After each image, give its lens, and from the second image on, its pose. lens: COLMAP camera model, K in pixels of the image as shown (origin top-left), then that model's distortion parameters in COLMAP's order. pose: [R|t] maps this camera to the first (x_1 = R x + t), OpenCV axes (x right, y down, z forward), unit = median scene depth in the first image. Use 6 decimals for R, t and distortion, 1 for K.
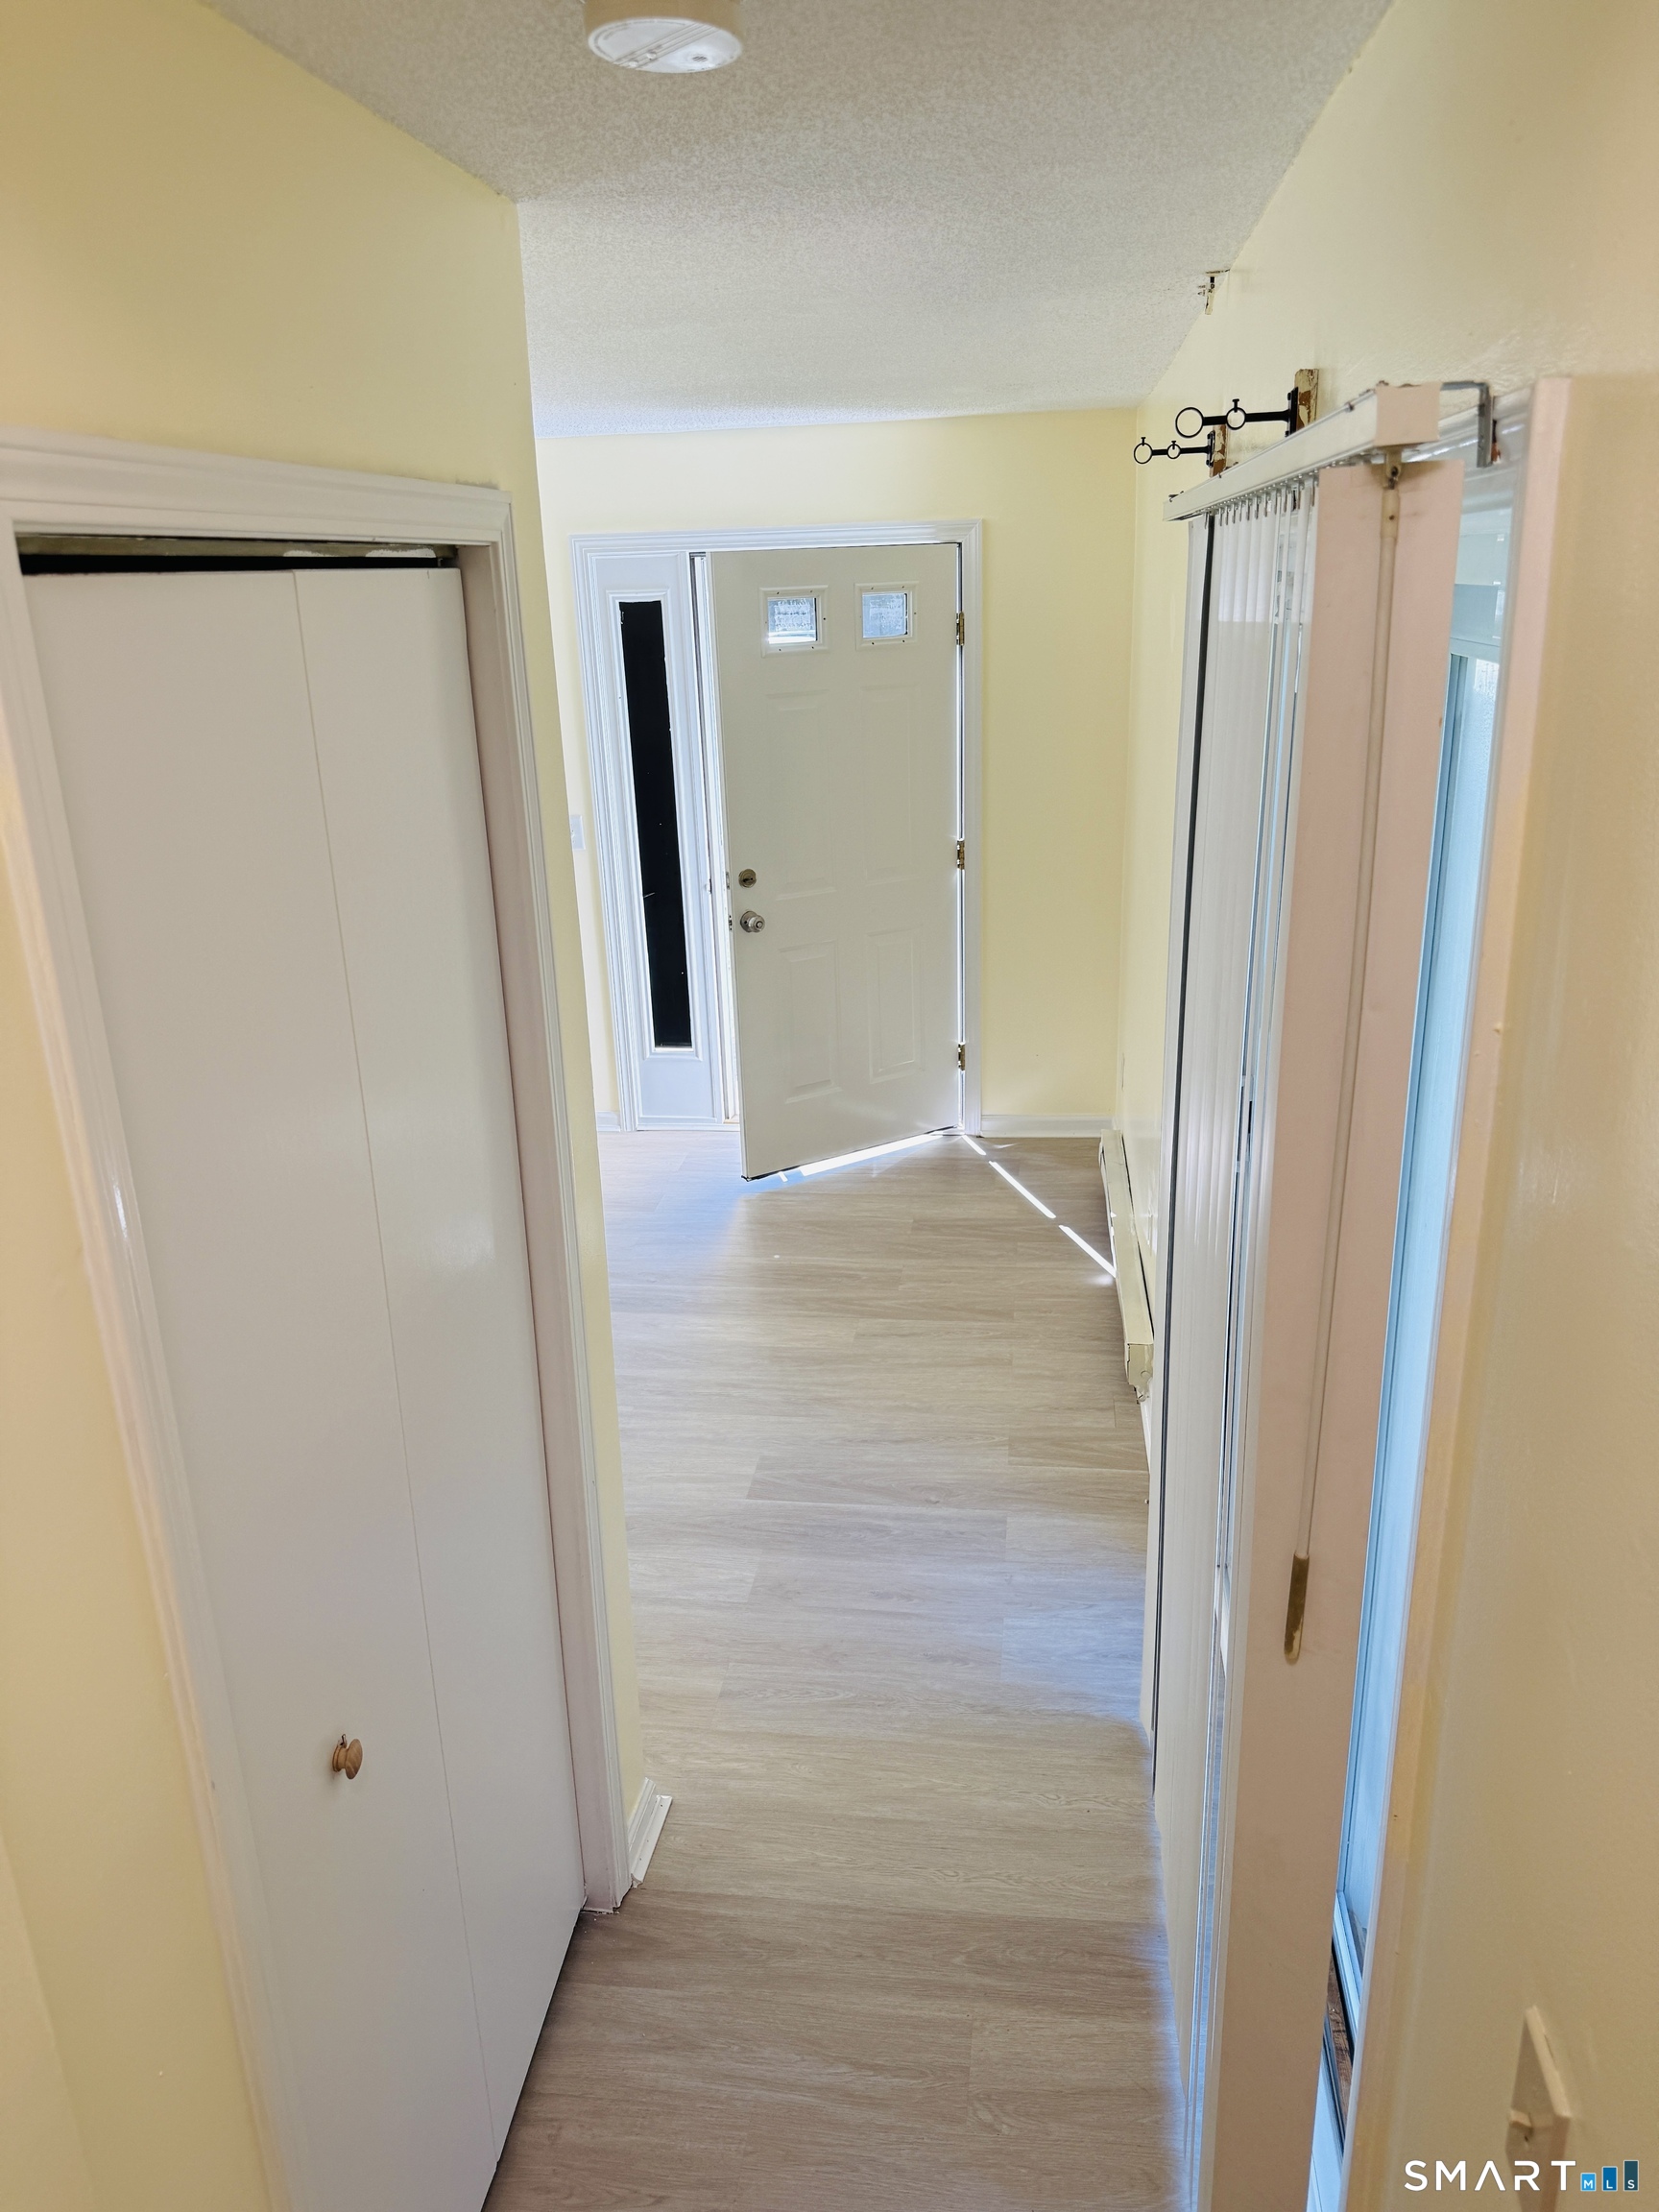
lens RADIAL K [[1549.8, 0, 829.5], [0, 1549.8, 1106.0], [0, 0, 1]] dist [0.190215, -0.351716]
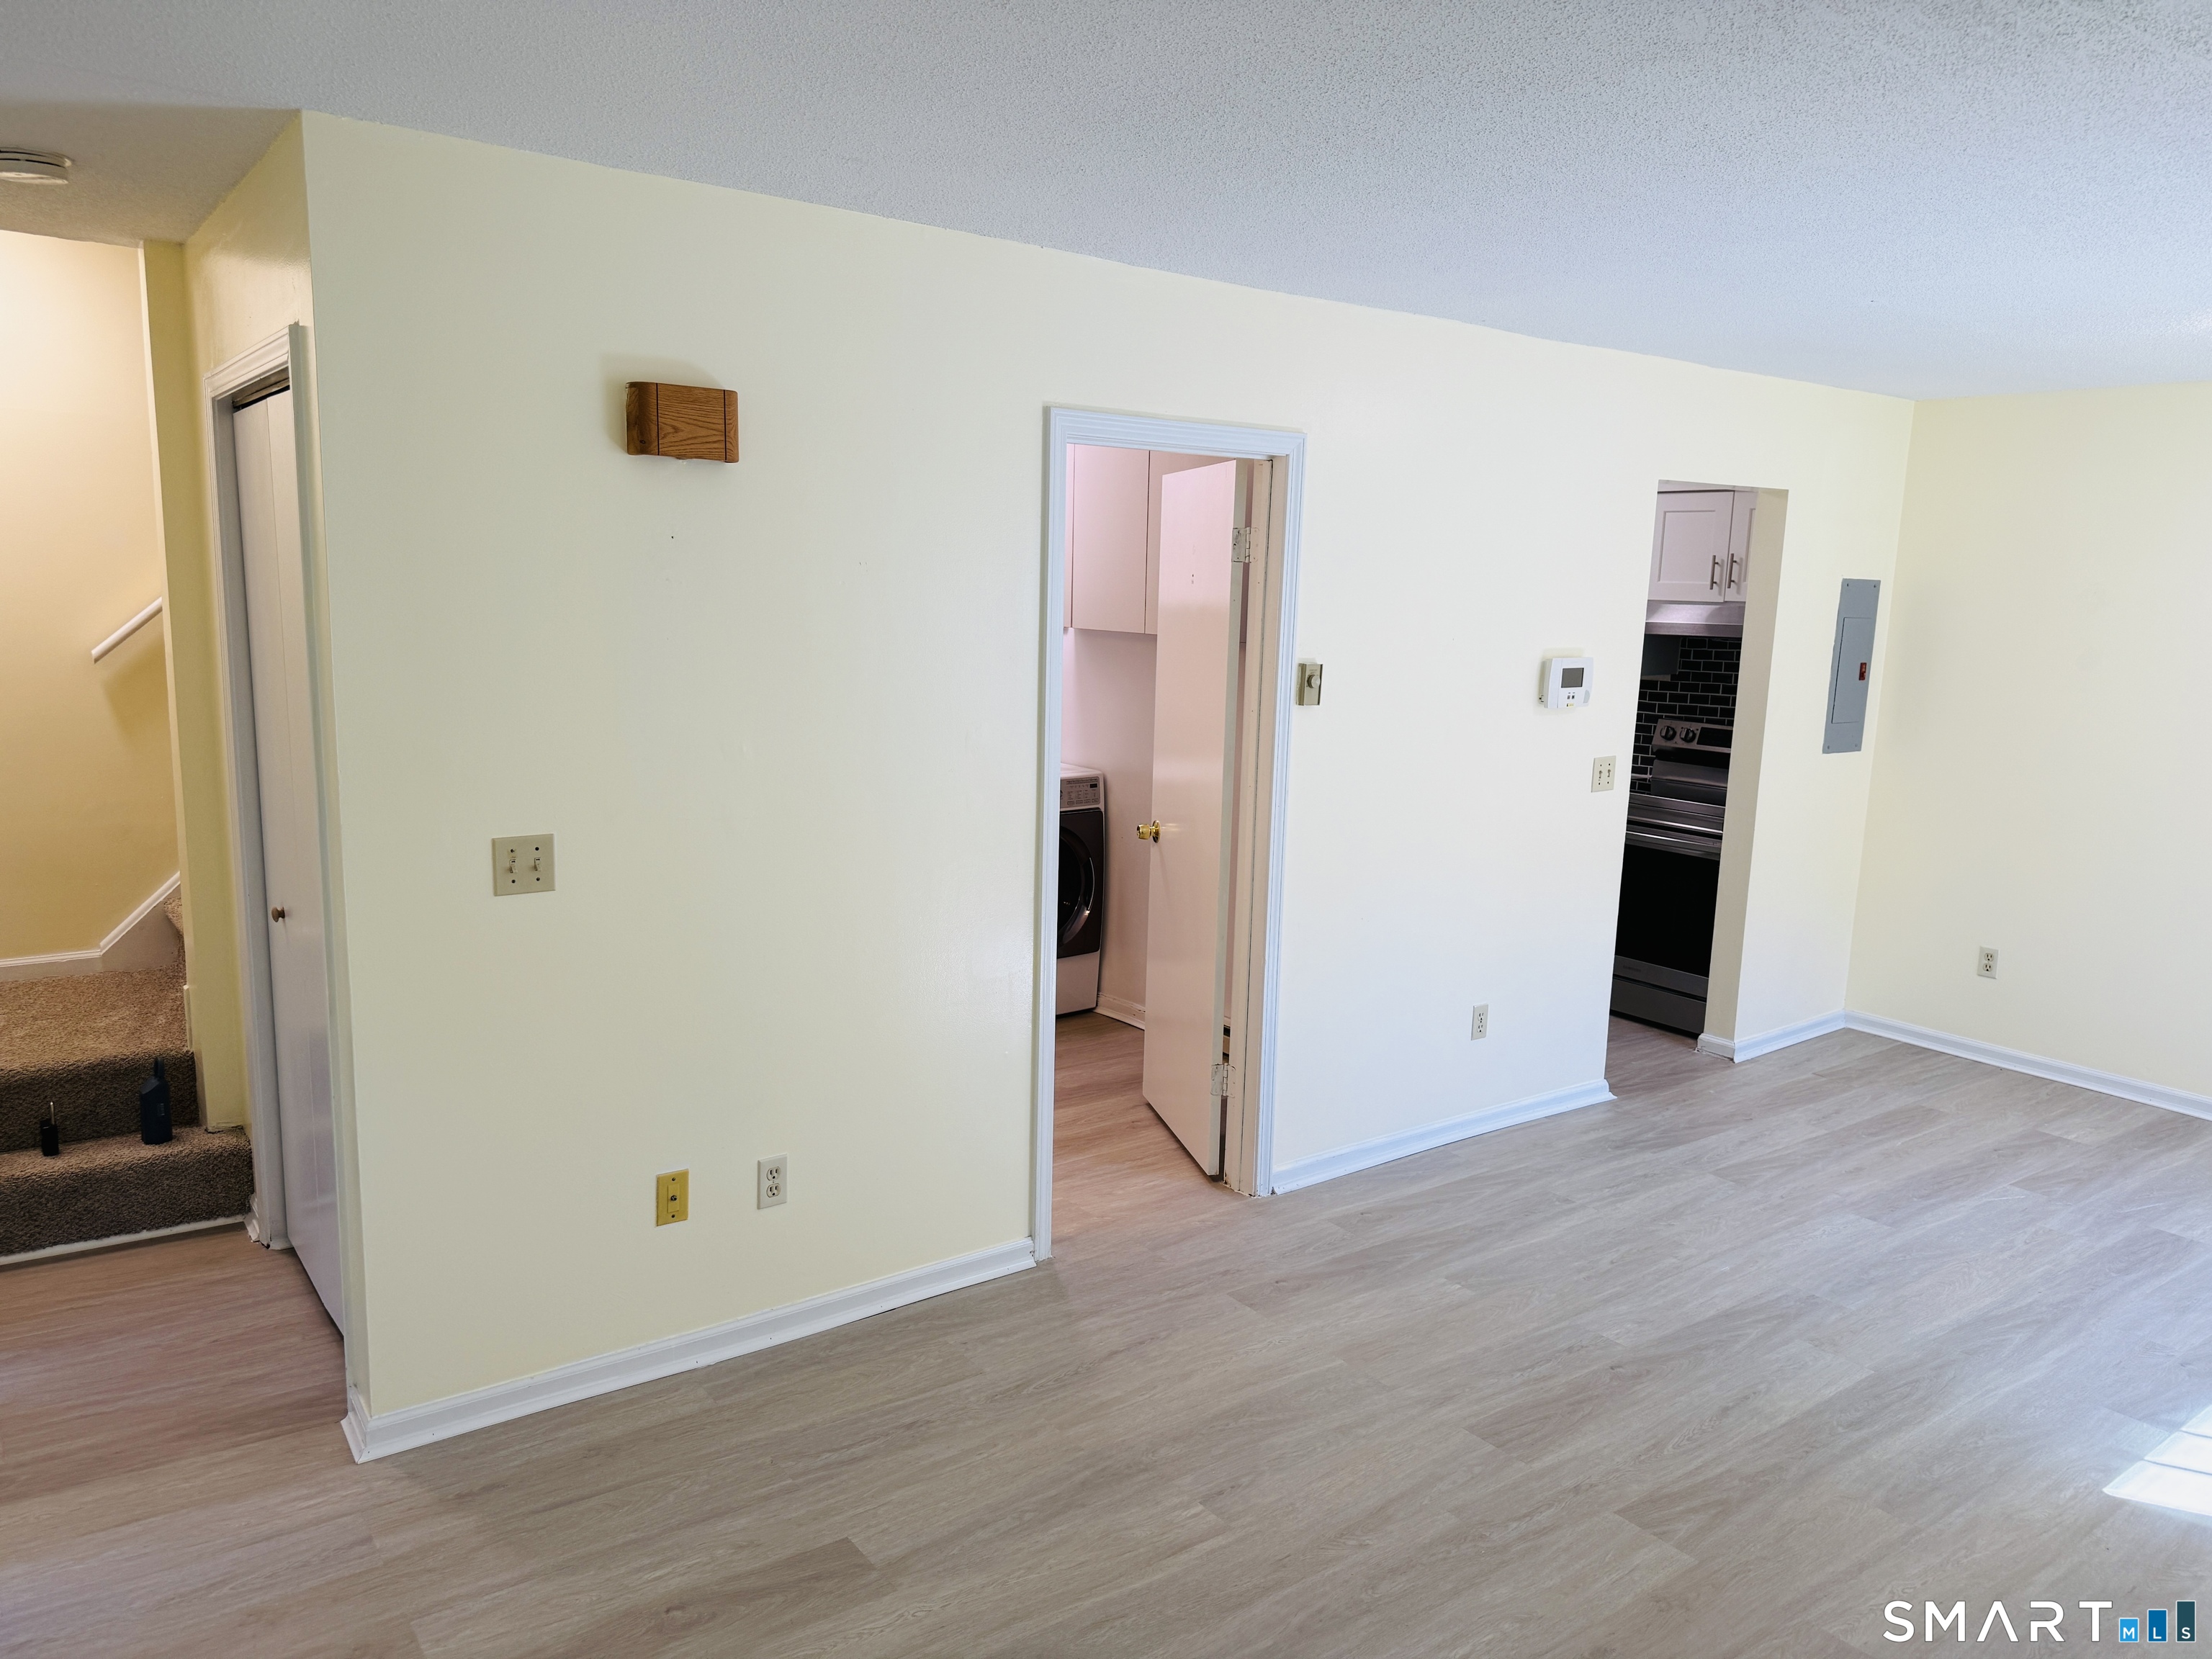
lens RADIAL K [[1565.1, 0, 1090.5], [0, 1565.1, 829.5], [0, 0, 1]] dist [0.019737, -0.023493]
pose [[-0.717942, 0.122995, -0.685151, 0.180014], [-0.225576, 0.890046, 0.396149, -0.395600], [0.658540, 0.438966, -0.611256, 1.435192]]
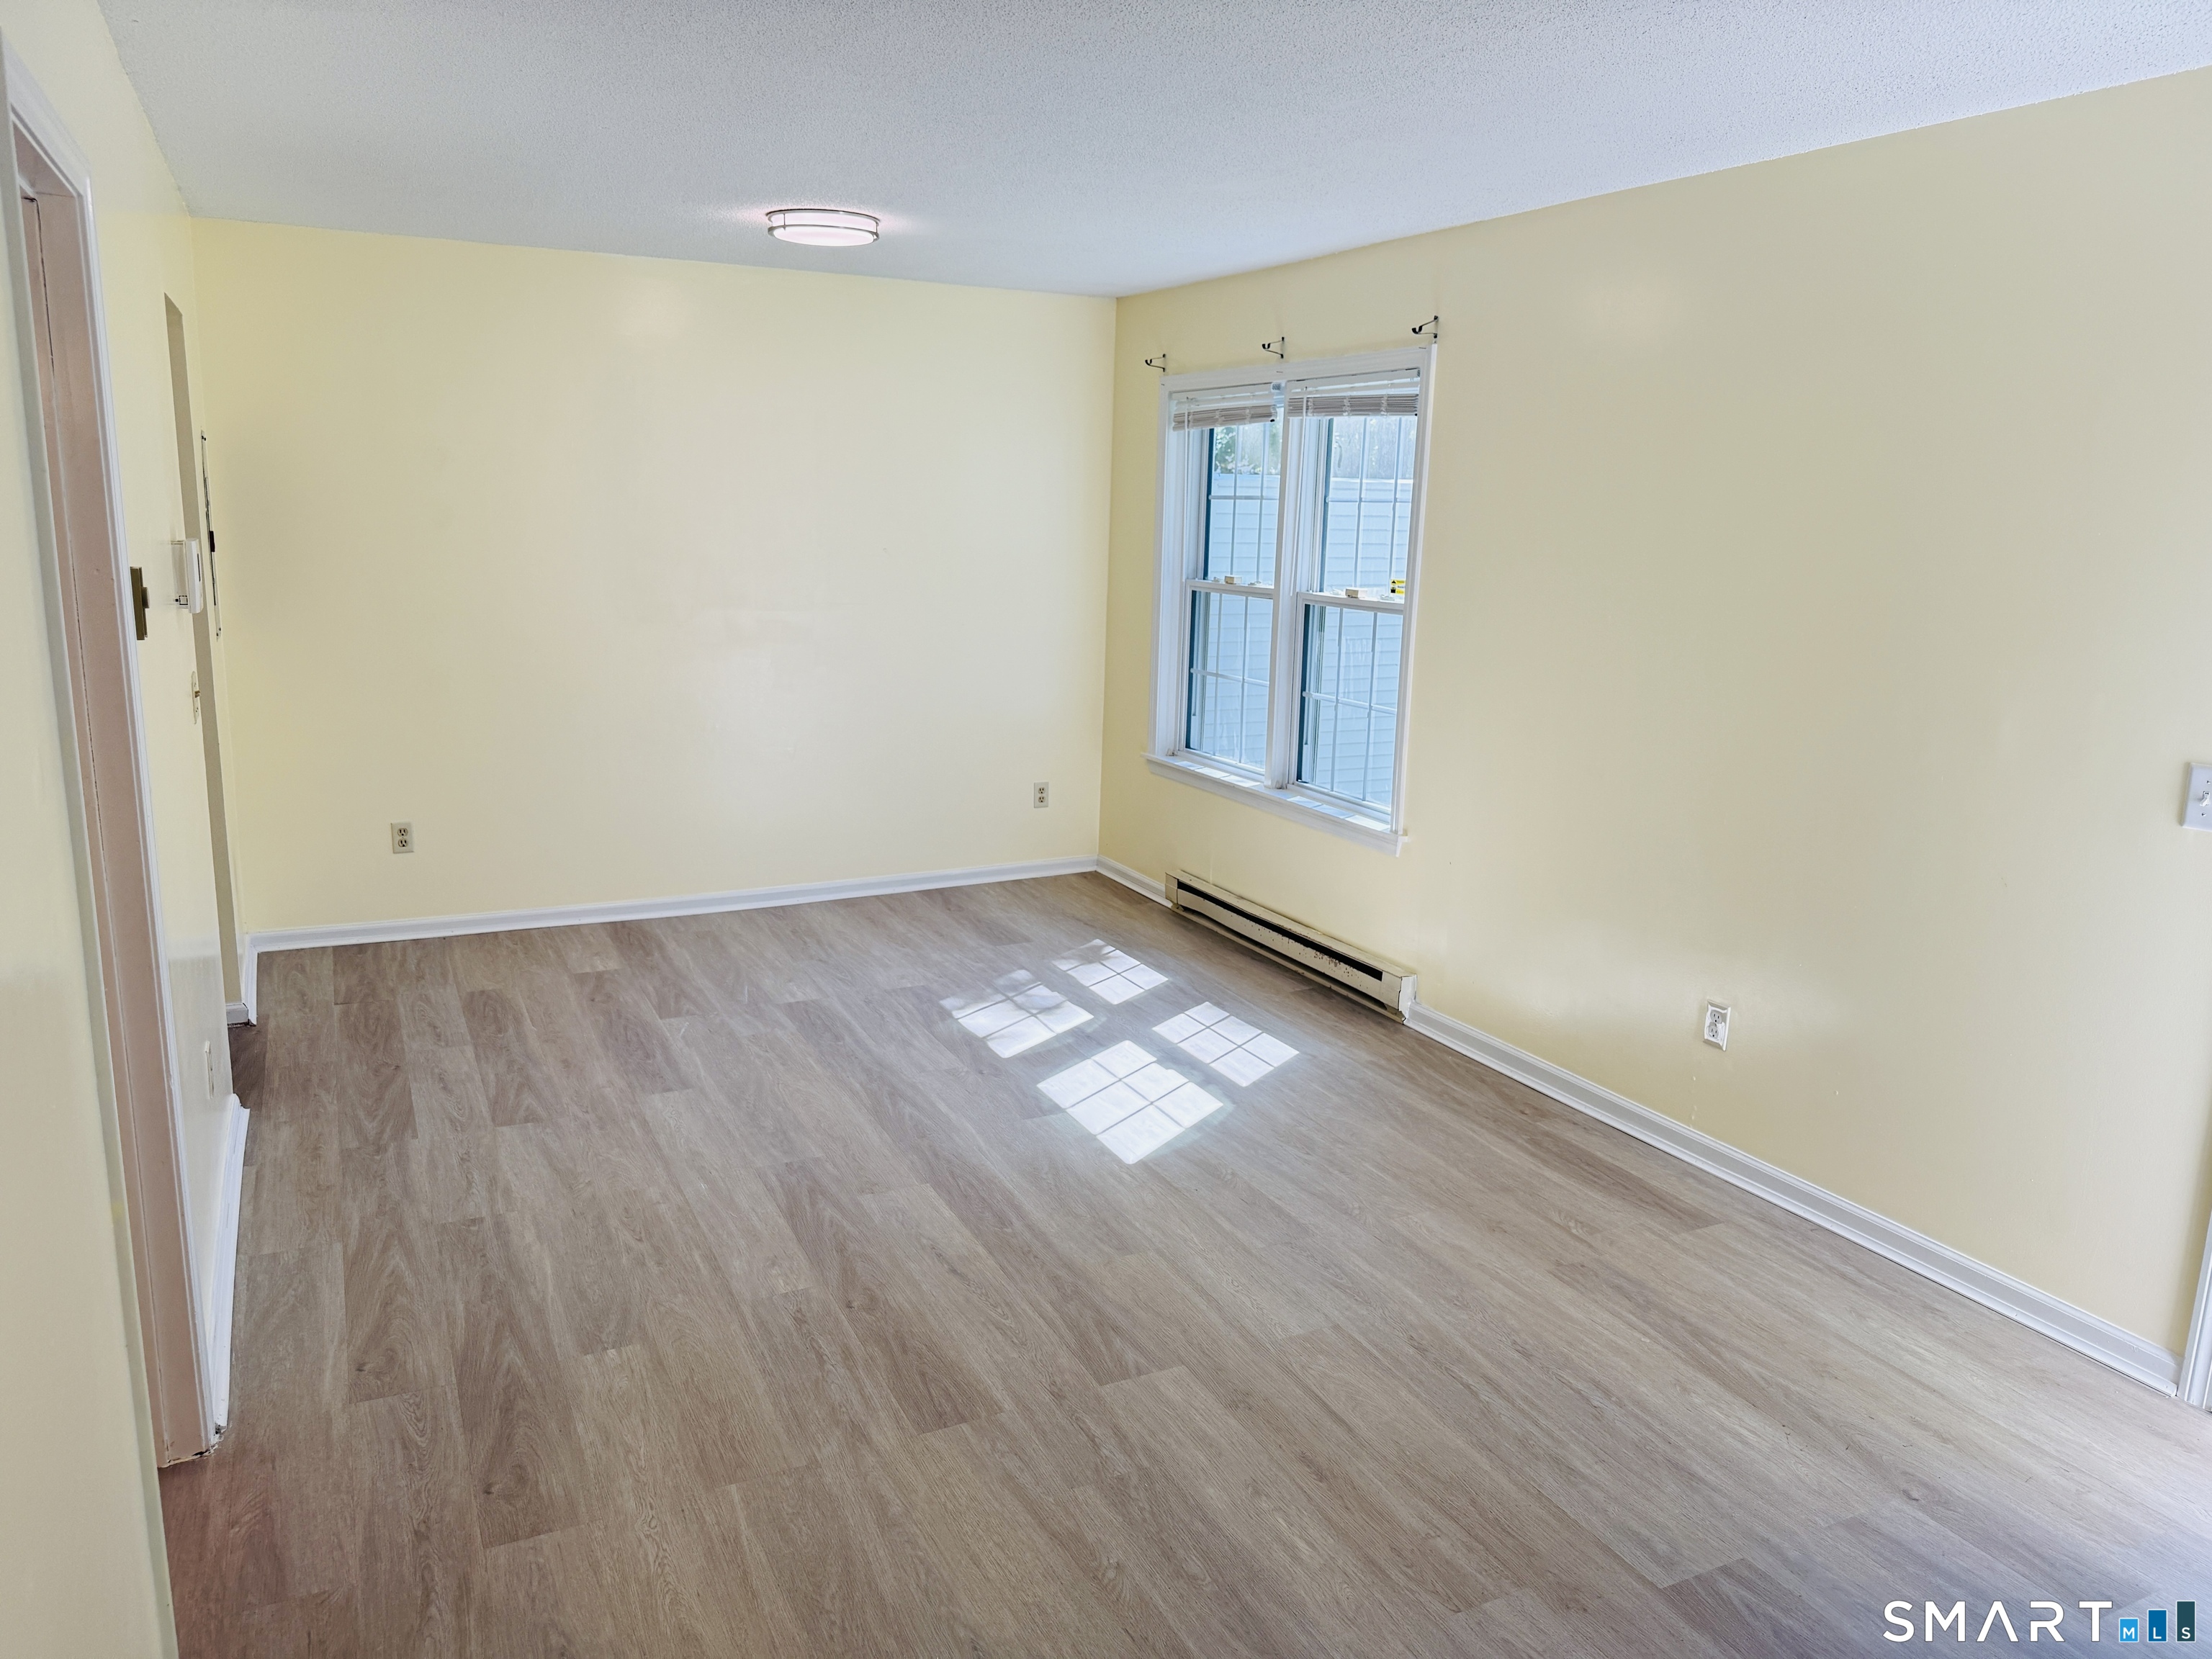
lens RADIAL K [[1549.8, 0, 1104.1], [0, 1549.8, 801.1], [0, 0, 1]] dist [0.190215, -0.351716]
pose [[0.558658, 0.204260, -0.803852, 0.074422], [-0.307920, 0.951010, 0.027656, -0.124832], [0.770121, 0.232072, 0.594185, 0.676343]]
